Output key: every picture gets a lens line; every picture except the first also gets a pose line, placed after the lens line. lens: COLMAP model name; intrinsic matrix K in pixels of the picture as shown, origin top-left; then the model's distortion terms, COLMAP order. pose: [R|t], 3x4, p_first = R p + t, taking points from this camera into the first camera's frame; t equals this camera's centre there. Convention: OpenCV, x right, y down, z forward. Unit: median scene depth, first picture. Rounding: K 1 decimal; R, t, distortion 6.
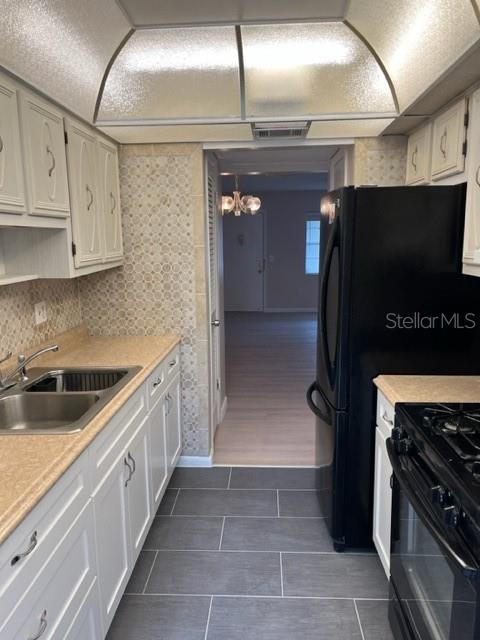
lens RADIAL K [[485.9, 0, 243.5], [0, 485.9, 327.6], [0, 0, 1]] dist [0.049038, -0.056871]
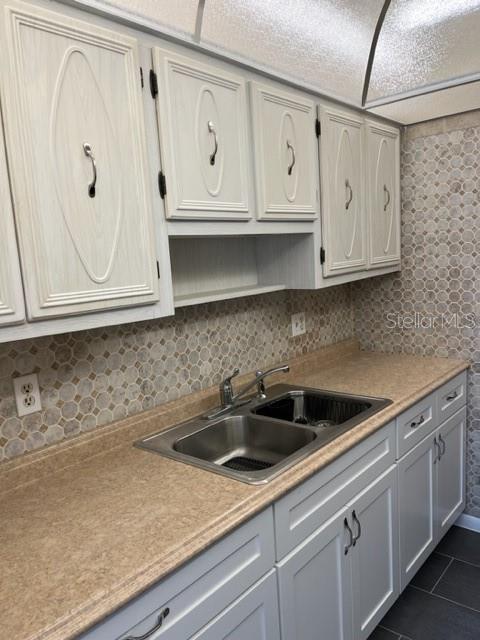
lens RADIAL K [[485.9, 0, 243.5], [0, 485.9, 327.6], [0, 0, 1]] dist [0.049038, -0.056871]
pose [[0.790479, 0.058609, -0.609678, 0.070253], [-0.059115, 0.998065, 0.019299, -0.036040], [0.609629, 0.020785, 0.792414, 0.201189]]
